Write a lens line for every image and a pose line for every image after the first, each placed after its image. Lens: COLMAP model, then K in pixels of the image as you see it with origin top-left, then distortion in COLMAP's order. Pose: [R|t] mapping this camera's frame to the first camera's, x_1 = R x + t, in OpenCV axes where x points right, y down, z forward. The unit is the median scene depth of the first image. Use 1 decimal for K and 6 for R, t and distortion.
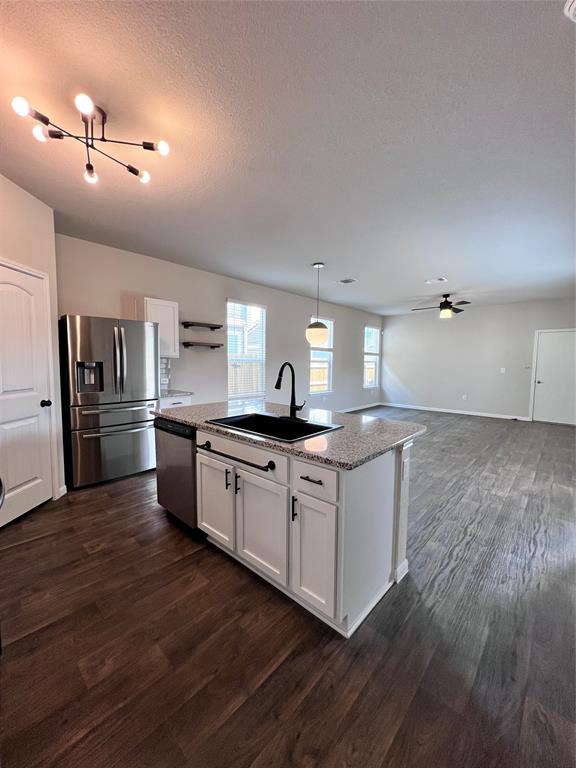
lens RADIAL K [[308.8, 0, 288.0], [0, 308.8, 384.0], [0, 0, 1]] dist [0.000975, 0.000033]
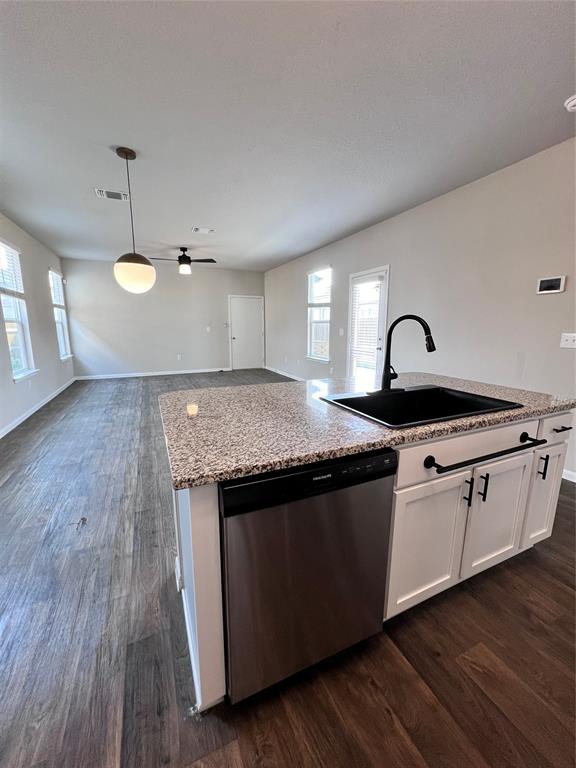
lens RADIAL K [[308.8, 0, 288.0], [0, 308.8, 384.0], [0, 0, 1]] dist [0.000975, 0.000033]
pose [[0.387171, -0.181266, 0.904014, -0.285413], [0.071112, 0.983434, 0.166734, -0.018634], [-0.919261, -0.000268, 0.393647, 0.345699]]
